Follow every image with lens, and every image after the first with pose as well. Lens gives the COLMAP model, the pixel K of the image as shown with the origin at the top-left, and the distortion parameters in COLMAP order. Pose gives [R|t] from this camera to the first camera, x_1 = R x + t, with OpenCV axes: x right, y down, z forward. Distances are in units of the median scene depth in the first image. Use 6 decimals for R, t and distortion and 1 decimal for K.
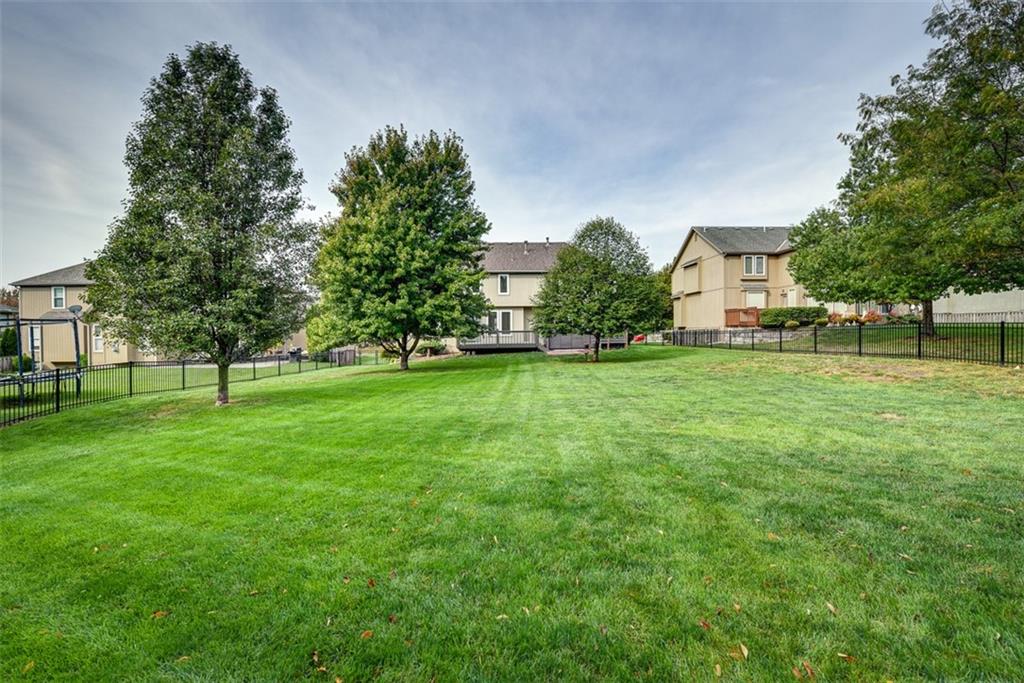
lens RADIAL K [[465.0, 0, 512.0], [0, 465.0, 341.5], [0, 0, 1]] dist [-0.001368, -0.000067]
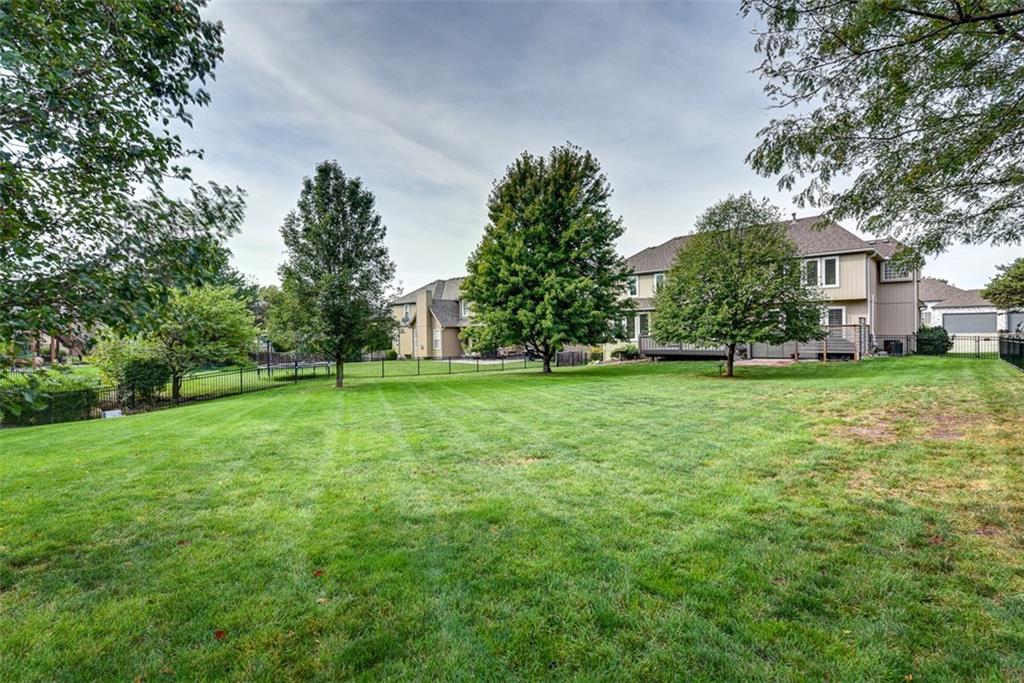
lens RADIAL K [[489.8, 0, 512.0], [0, 489.8, 341.5], [0, 0, 1]] dist [-0.013608, -0.000159]
pose [[0.712364, 0.012797, -0.701693, 0.399059], [-0.008284, 0.999917, 0.009826, -0.017886], [0.701761, -0.001187, 0.712411, 0.111628]]
